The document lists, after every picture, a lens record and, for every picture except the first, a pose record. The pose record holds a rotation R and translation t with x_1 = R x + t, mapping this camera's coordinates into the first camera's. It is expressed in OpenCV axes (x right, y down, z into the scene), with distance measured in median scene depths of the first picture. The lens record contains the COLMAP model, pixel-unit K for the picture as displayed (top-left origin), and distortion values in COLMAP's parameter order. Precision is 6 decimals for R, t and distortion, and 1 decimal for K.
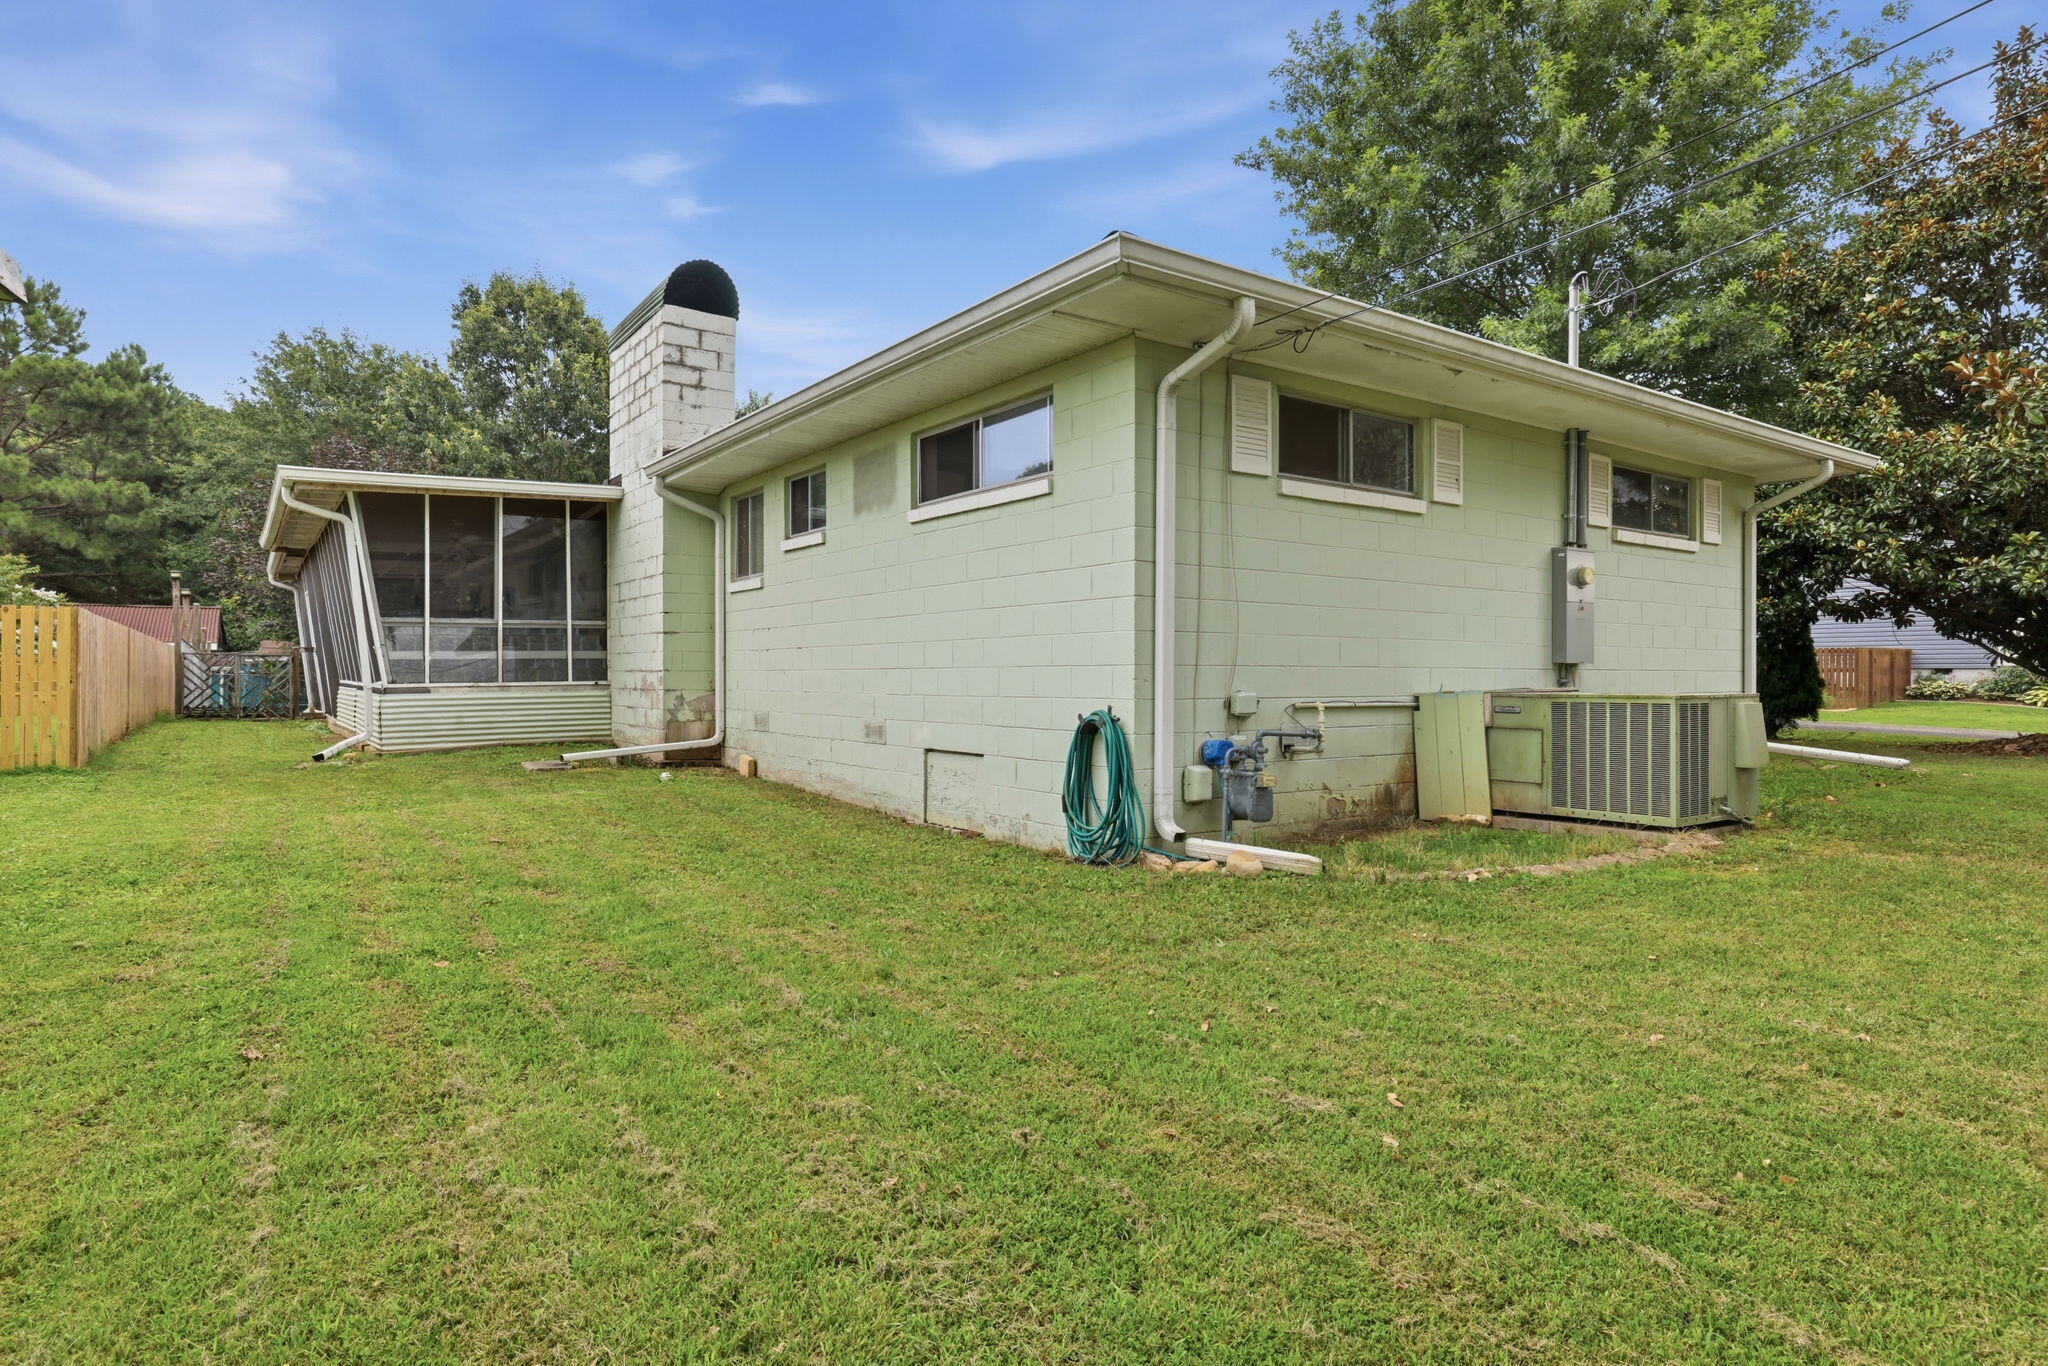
lens RADIAL K [[1101.0, 0, 1028.5], [0, 1101.0, 675.5], [0, 0, 1]] dist [-0.017929, 0.008847]
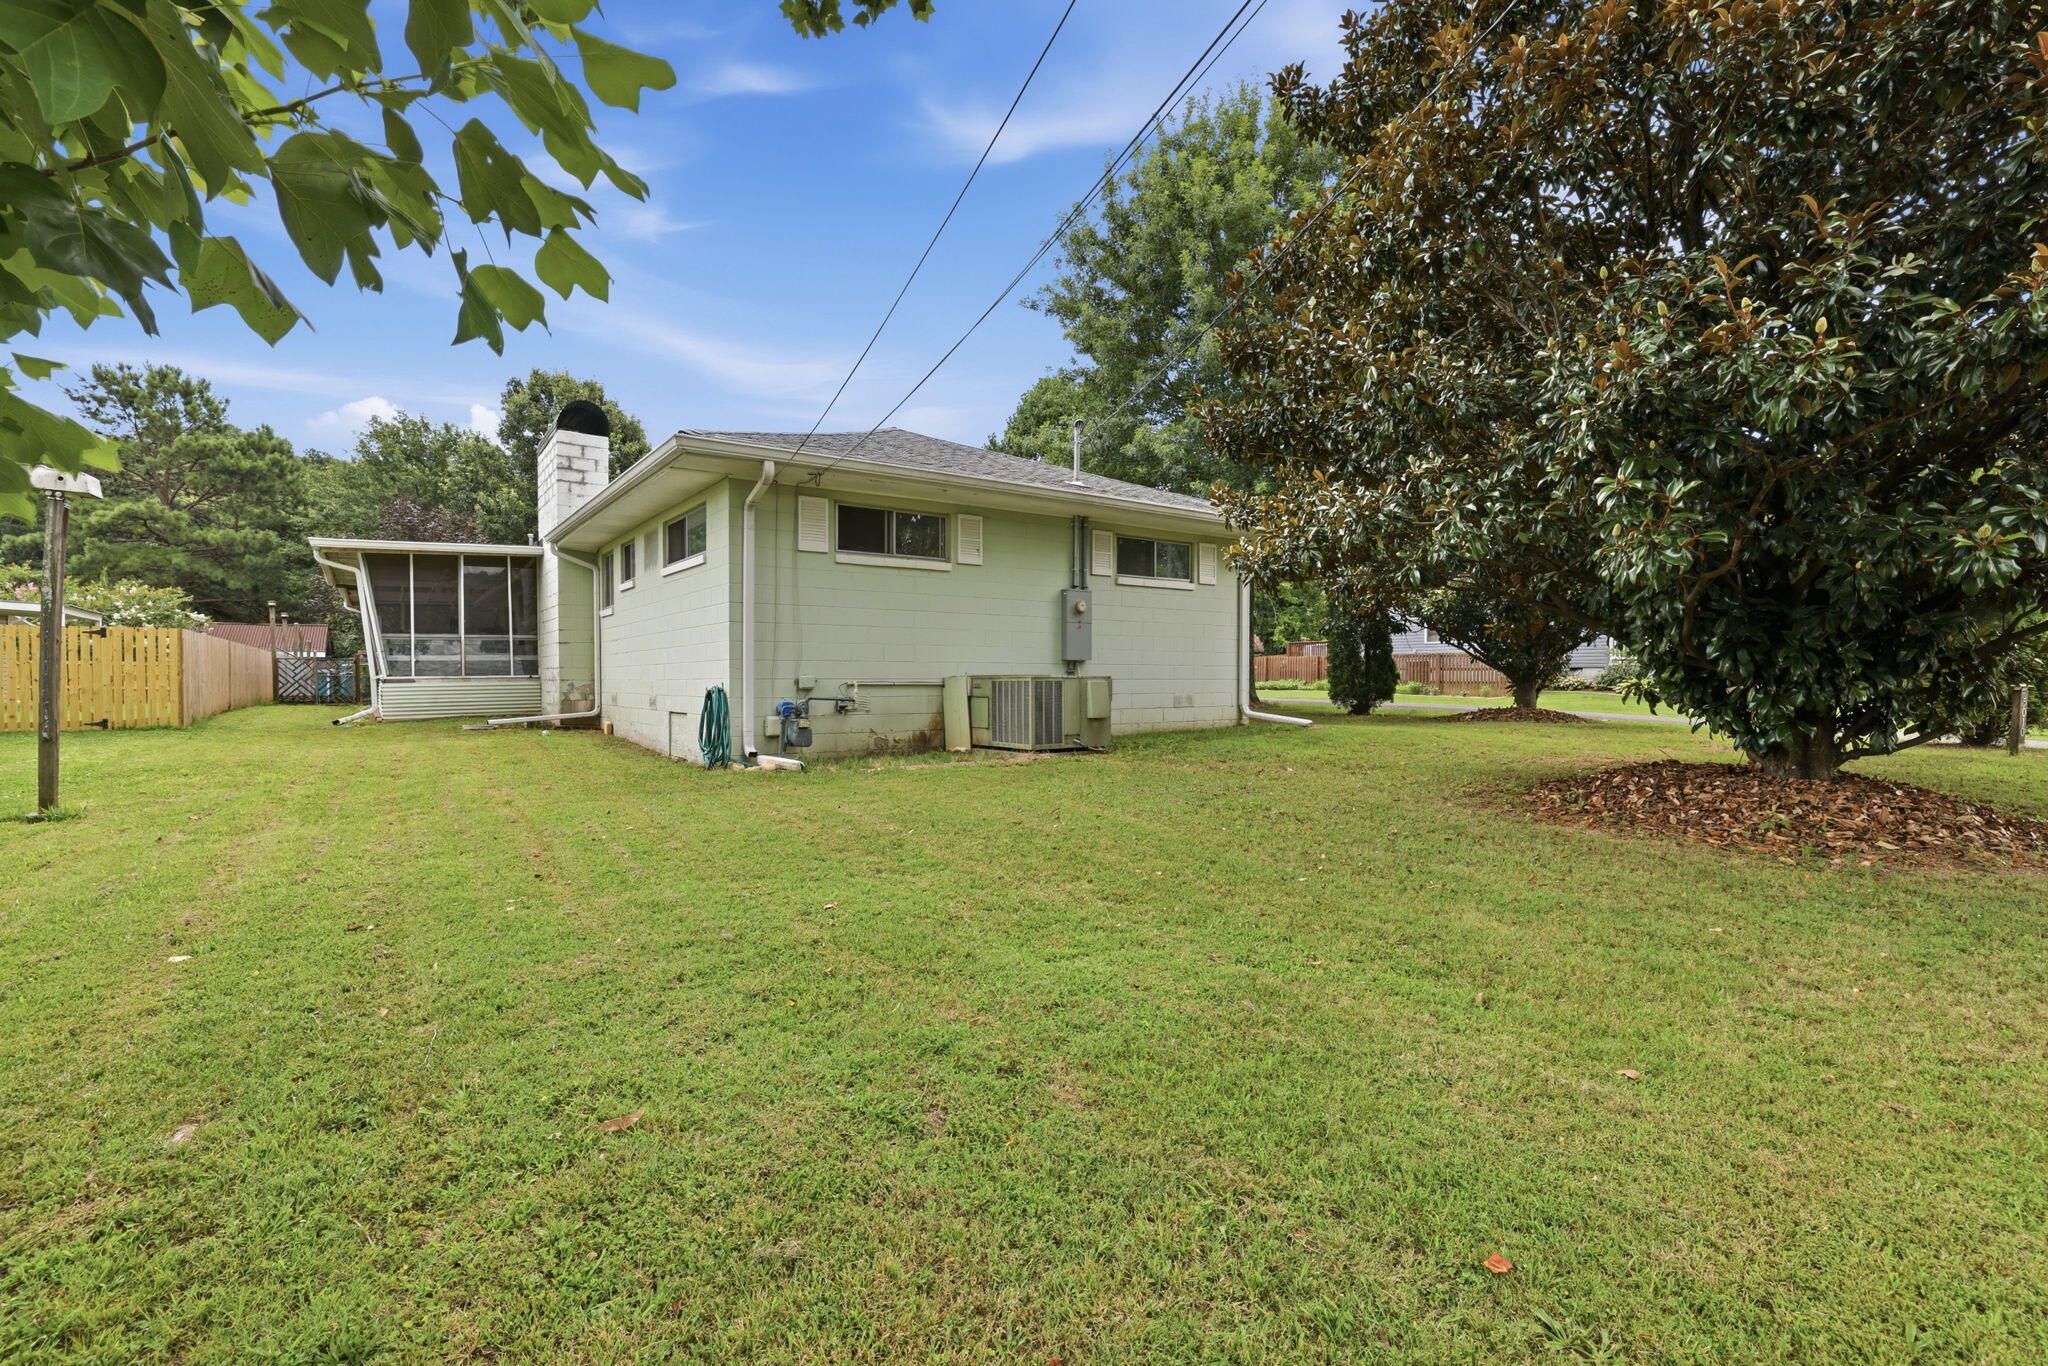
lens RADIAL K [[924.0, 0, 1023.6], [0, 924.0, 692.9], [0, 0, 1]] dist [-0.018542, -0.001472]
pose [[0.999942, -0.001636, -0.010674, 0.301944], [0.001805, 0.999872, 0.015883, 0.010950], [0.010647, -0.015901, 0.999817, -0.260467]]
